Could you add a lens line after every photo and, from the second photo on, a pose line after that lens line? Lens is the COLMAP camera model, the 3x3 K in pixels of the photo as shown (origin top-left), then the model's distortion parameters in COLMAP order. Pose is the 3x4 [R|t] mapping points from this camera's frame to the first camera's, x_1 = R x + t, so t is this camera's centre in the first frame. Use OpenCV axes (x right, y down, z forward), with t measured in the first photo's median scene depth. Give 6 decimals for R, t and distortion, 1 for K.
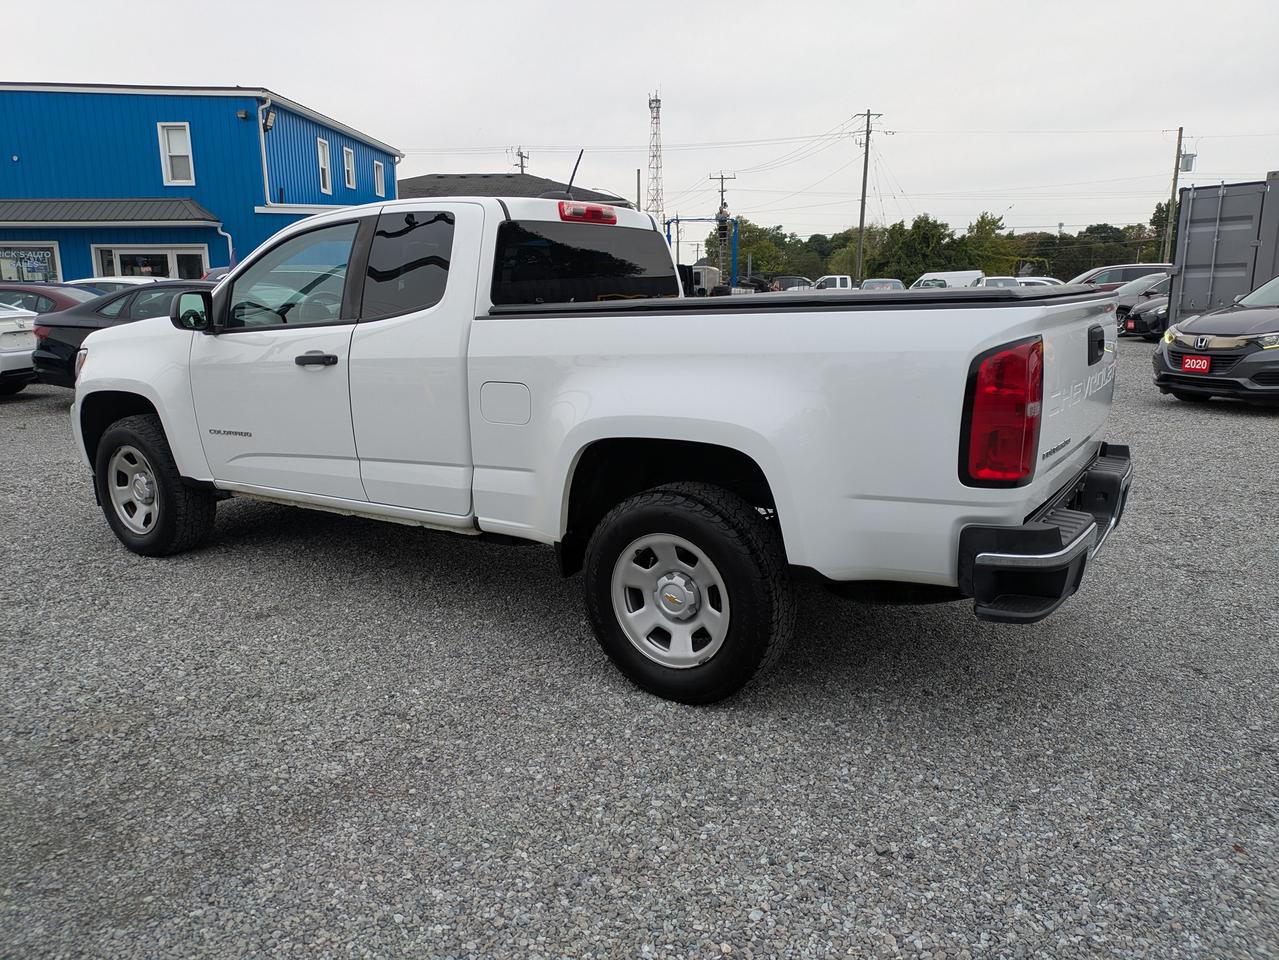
lens RADIAL K [[939.3, 0, 630.9], [0, 939.3, 487.9], [0, 0, 1]] dist [0.044460, -0.020514]
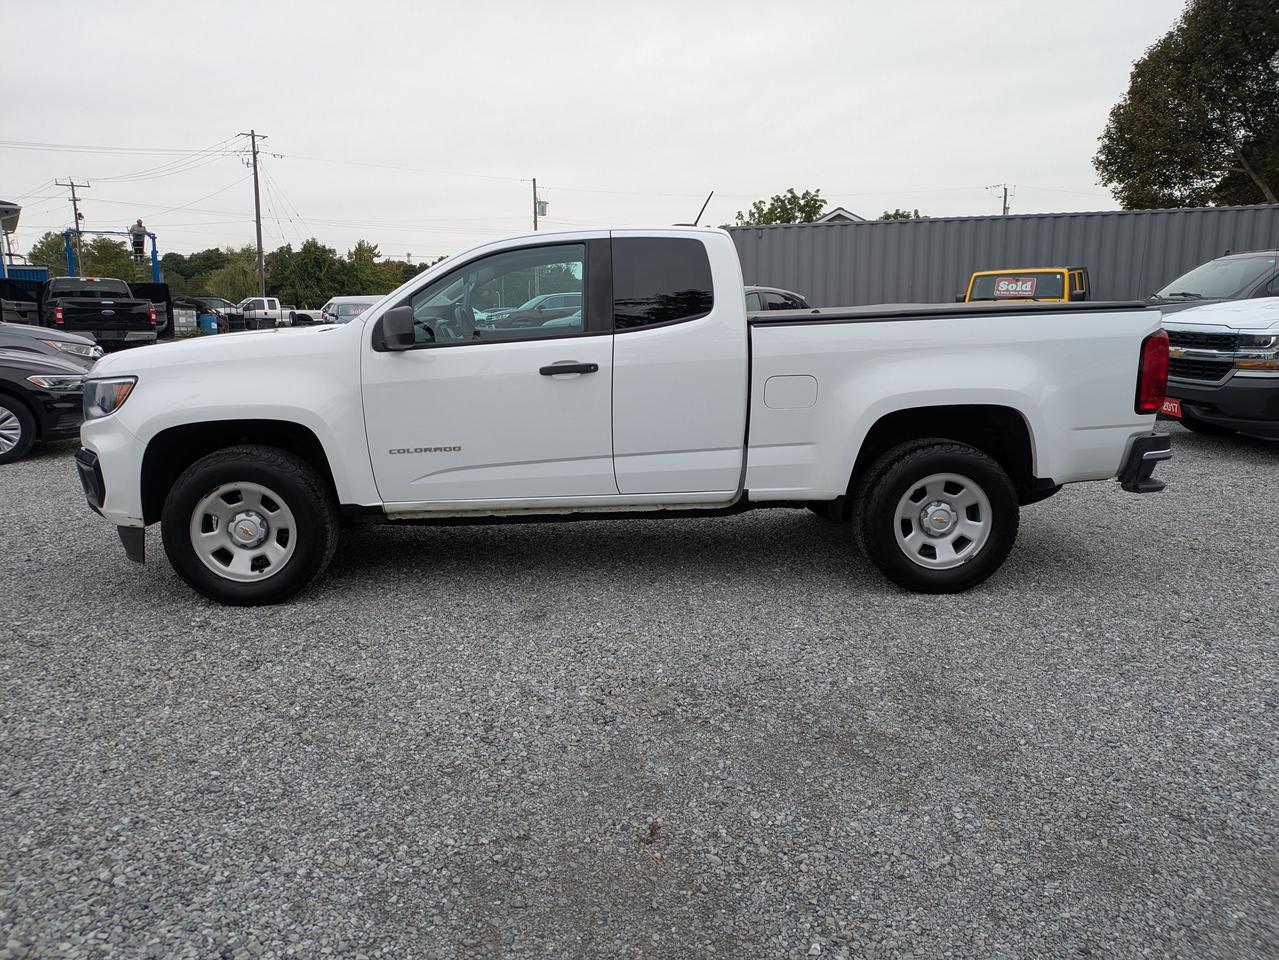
lens RADIAL K [[934.7, 0, 625.1], [0, 934.7, 485.6], [0, 0, 1]] dist [0.044282, -0.030423]
pose [[0.801203, -0.110649, 0.588074, -0.797322], [0.125598, 0.991960, 0.015526, -0.010287], [-0.585063, 0.061422, 0.808658, 0.091944]]
